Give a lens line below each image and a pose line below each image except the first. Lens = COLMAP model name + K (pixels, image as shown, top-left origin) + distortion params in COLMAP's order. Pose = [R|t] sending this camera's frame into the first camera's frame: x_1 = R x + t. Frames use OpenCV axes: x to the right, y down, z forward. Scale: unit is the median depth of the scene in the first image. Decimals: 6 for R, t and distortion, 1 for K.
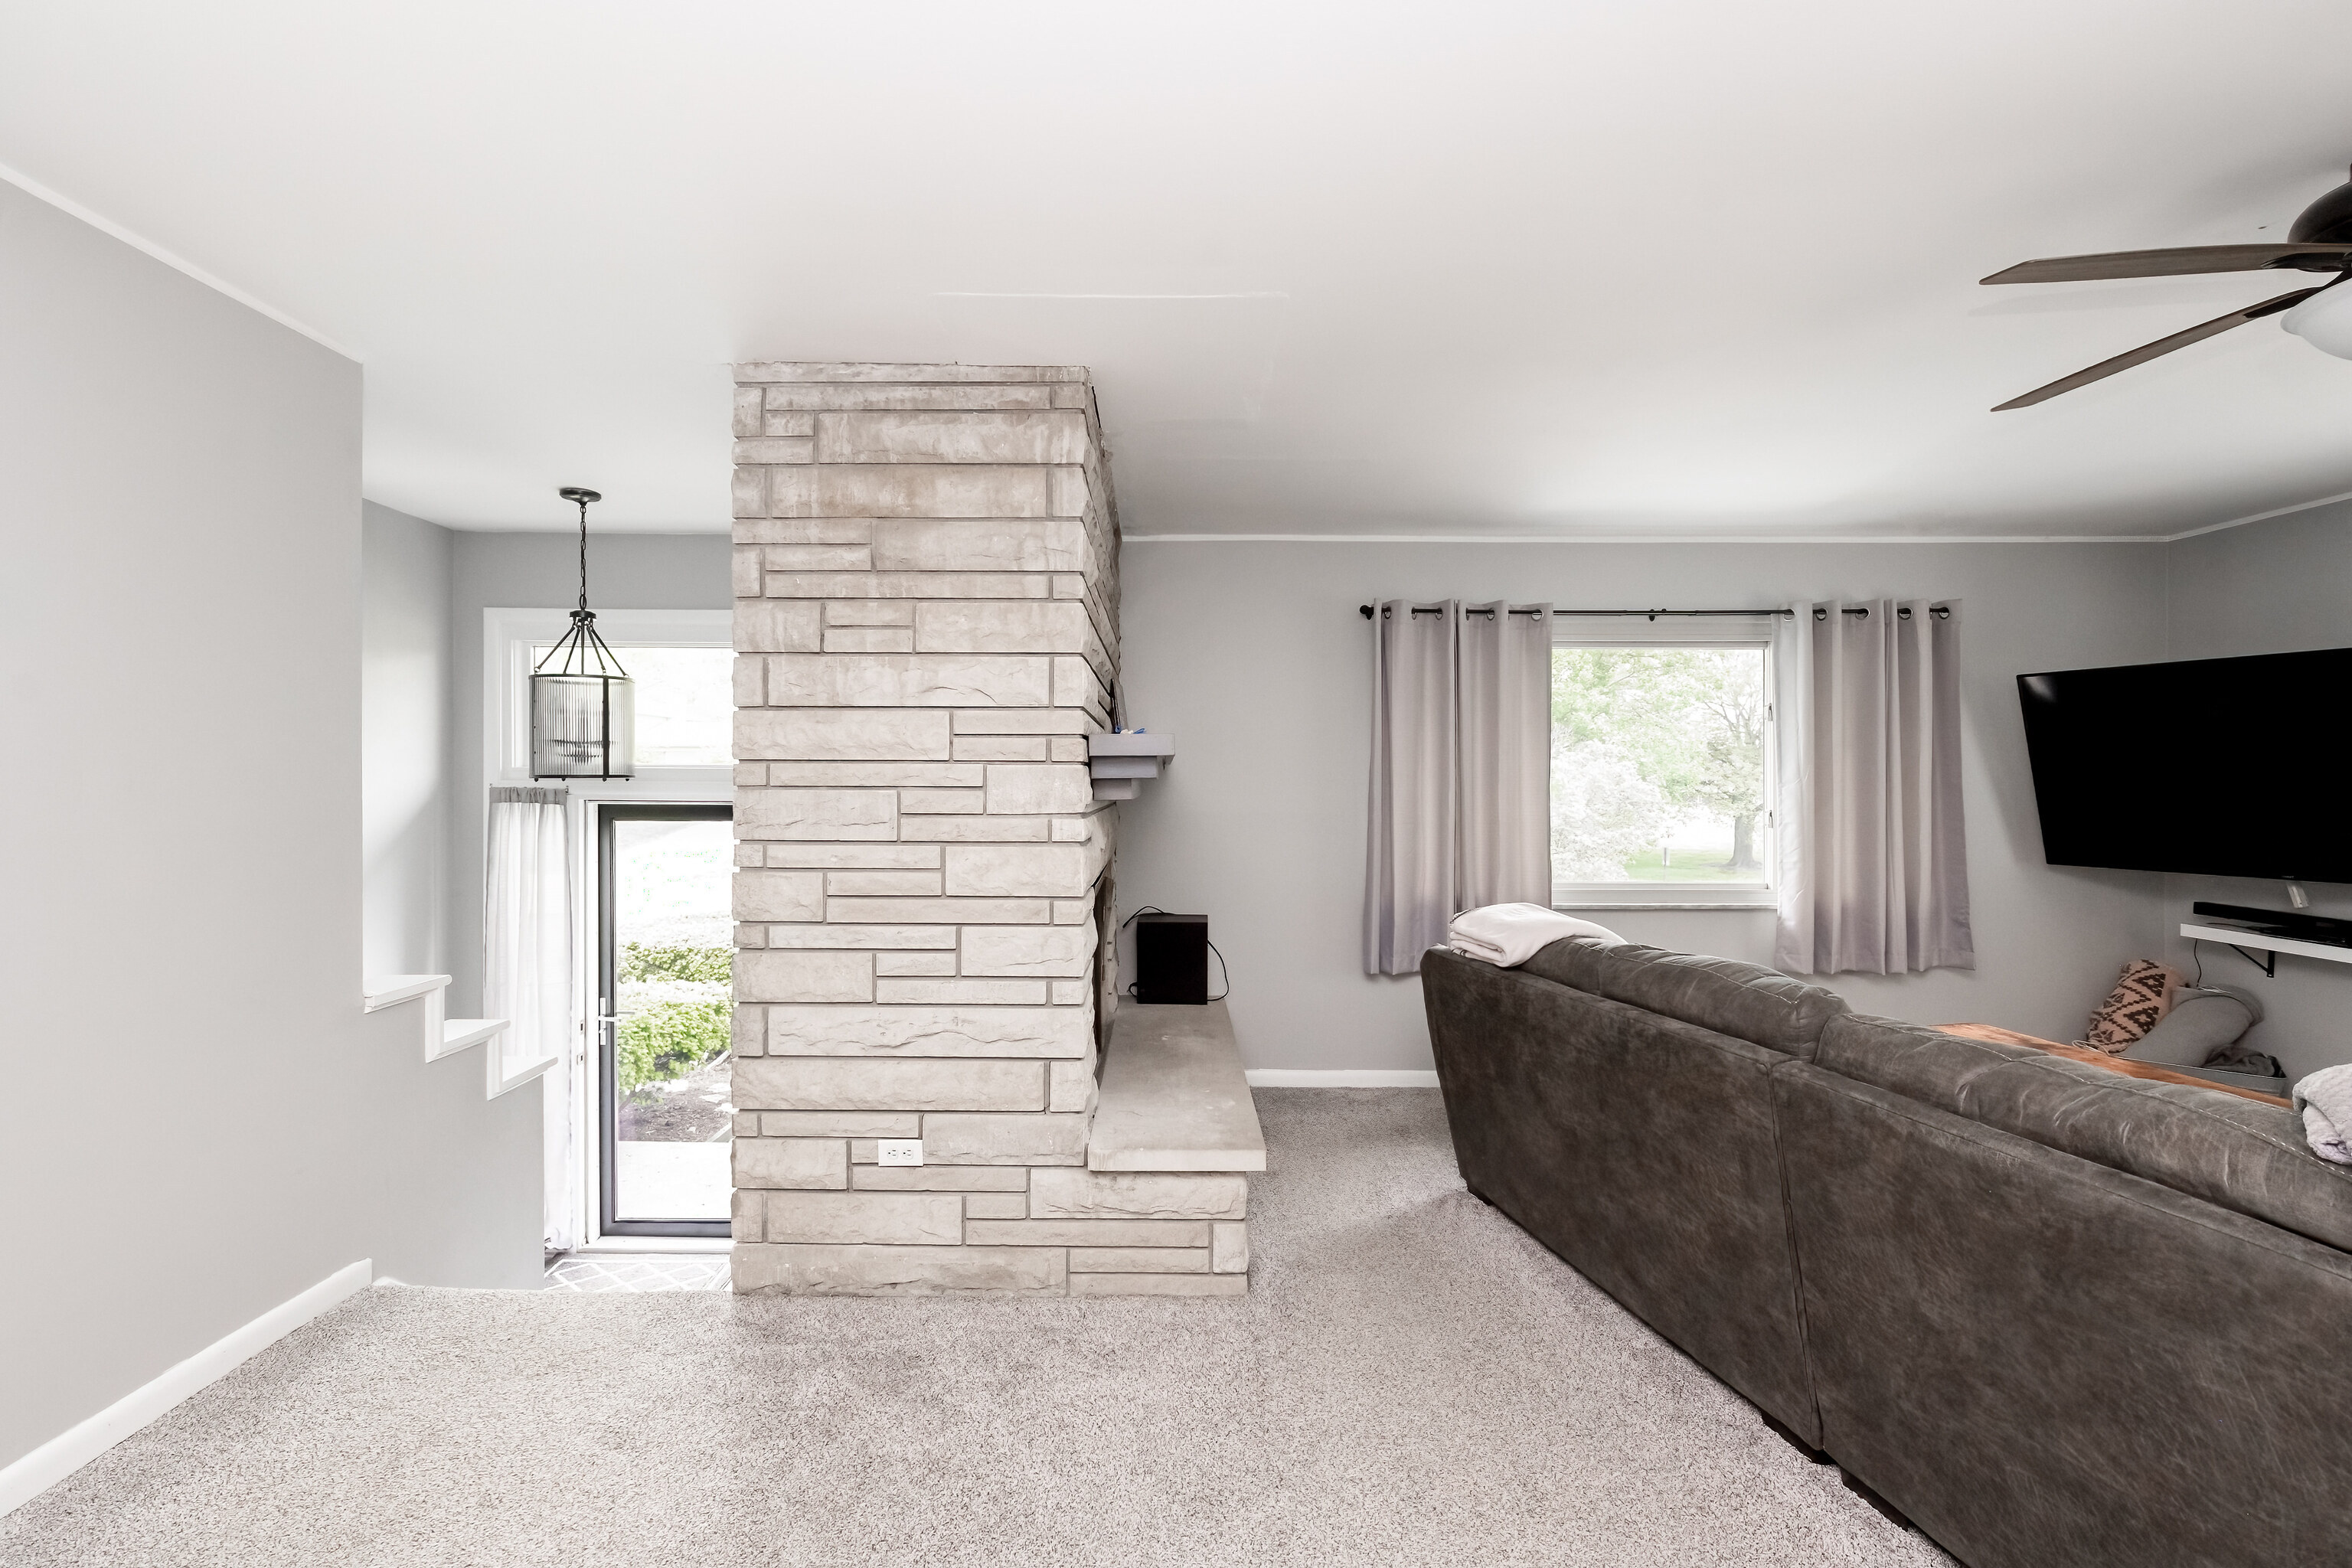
lens RADIAL K [[959.1, 0, 1161.3], [0, 959.1, 791.8], [0, 0, 1]] dist [-0.002875, -0.000026]
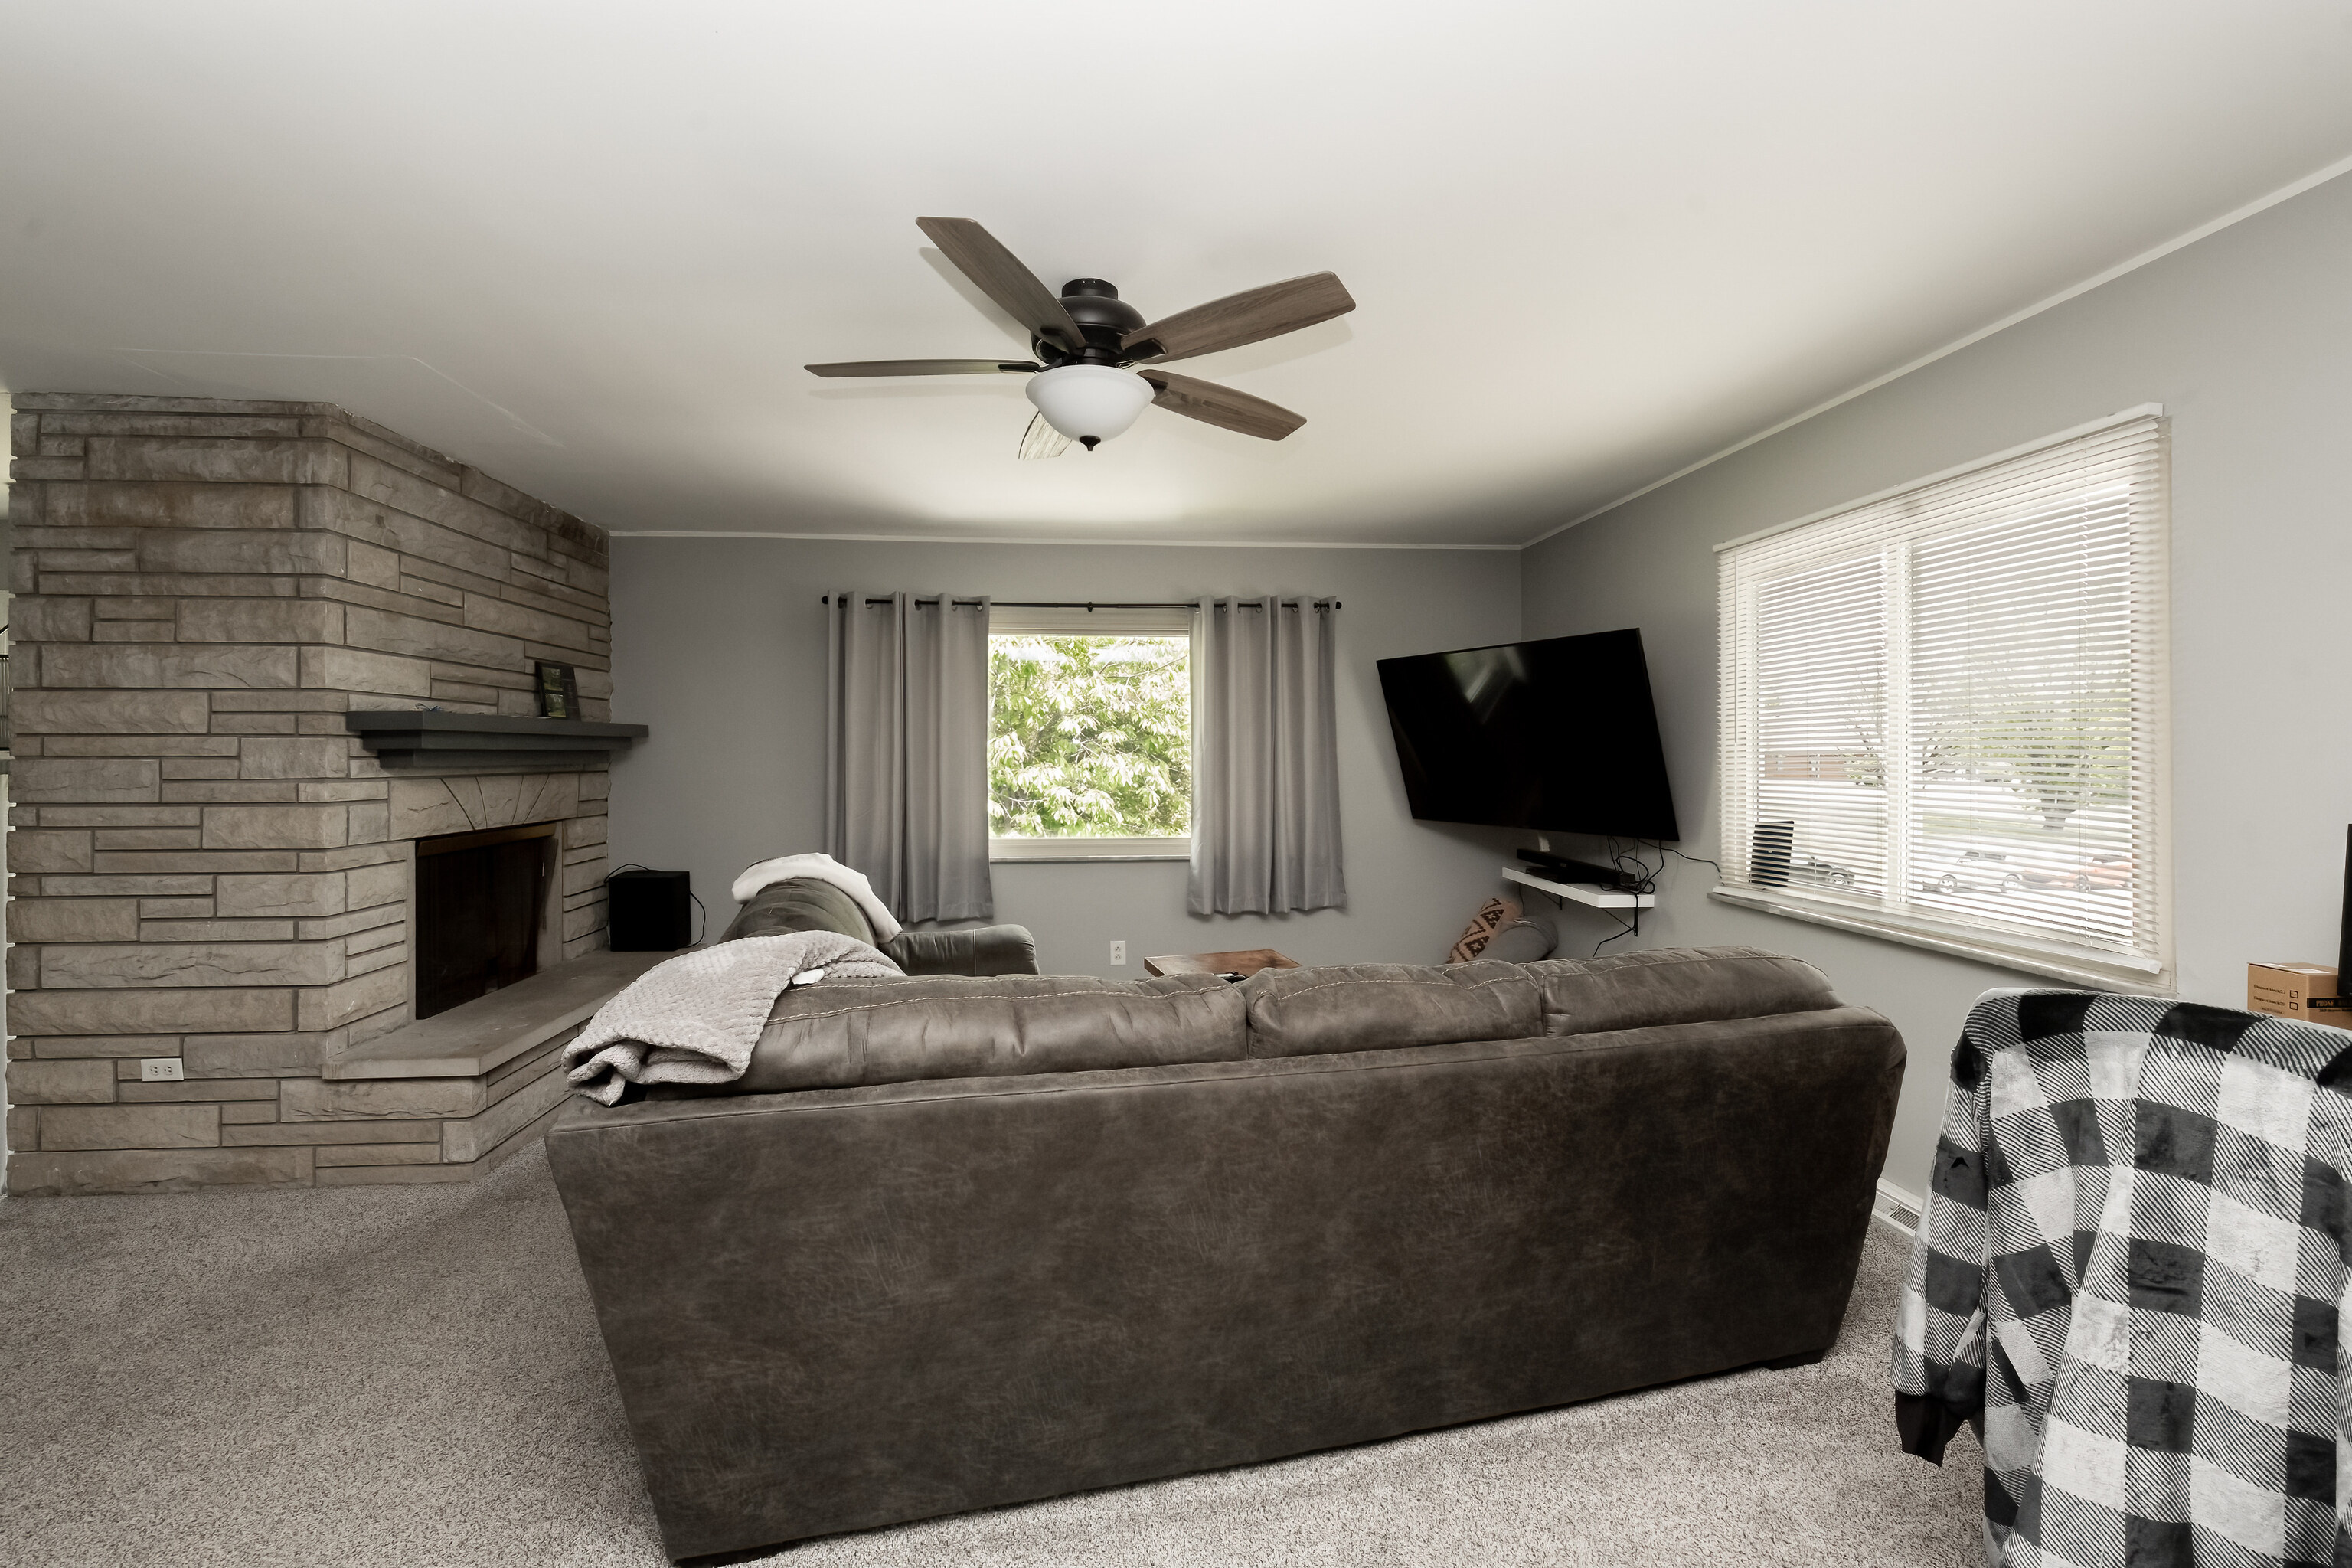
lens RADIAL K [[951.7, 0, 1165.3], [0, 951.7, 758.5], [0, 0, 1]] dist [-0.008593, 0.000116]
pose [[0.996042, -0.004987, 0.088746, 0.846277], [0.005632, 0.999959, -0.007024, 0.011855], [-0.088707, 0.007496, 0.996030, -0.255121]]
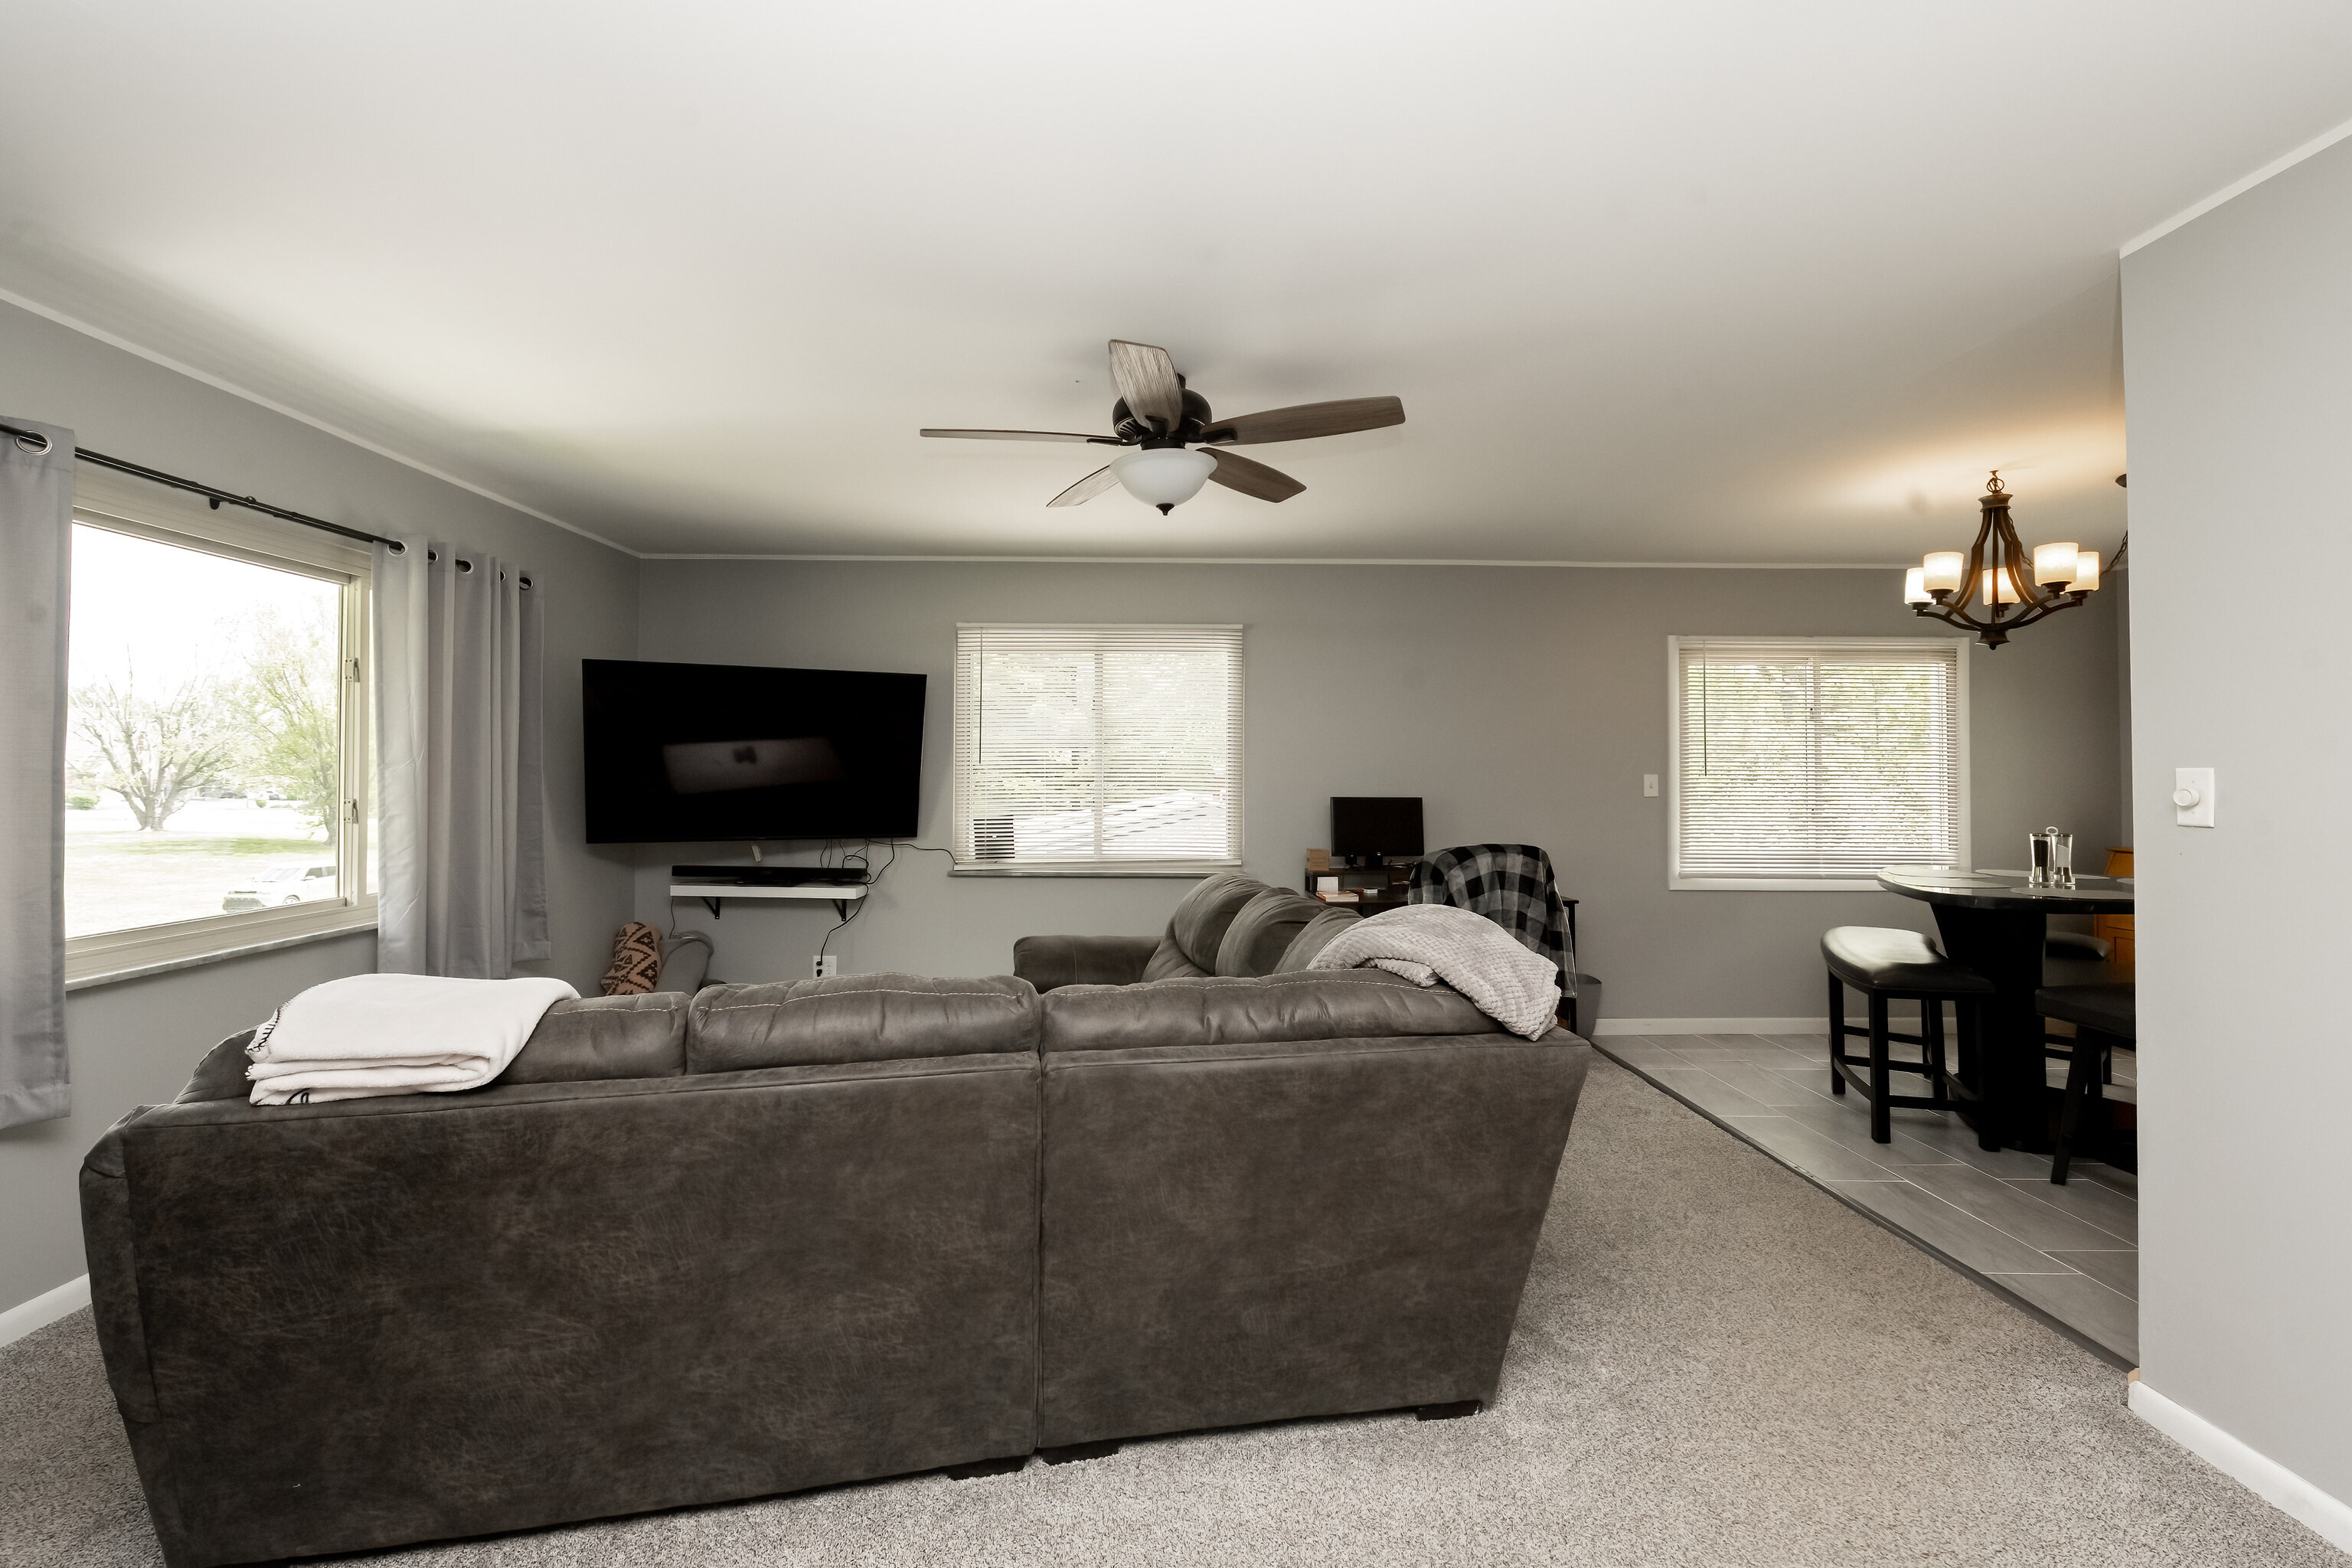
lens RADIAL K [[985.5, 0, 1162.0], [0, 985.5, 754.6], [0, 0, 1]] dist [-0.007014, -0.000423]
pose [[-0.002220, 0.015389, 0.999879, -0.233090], [0.005321, 0.999868, -0.015377, -0.001907], [-0.999983, 0.005286, -0.002301, 0.630790]]
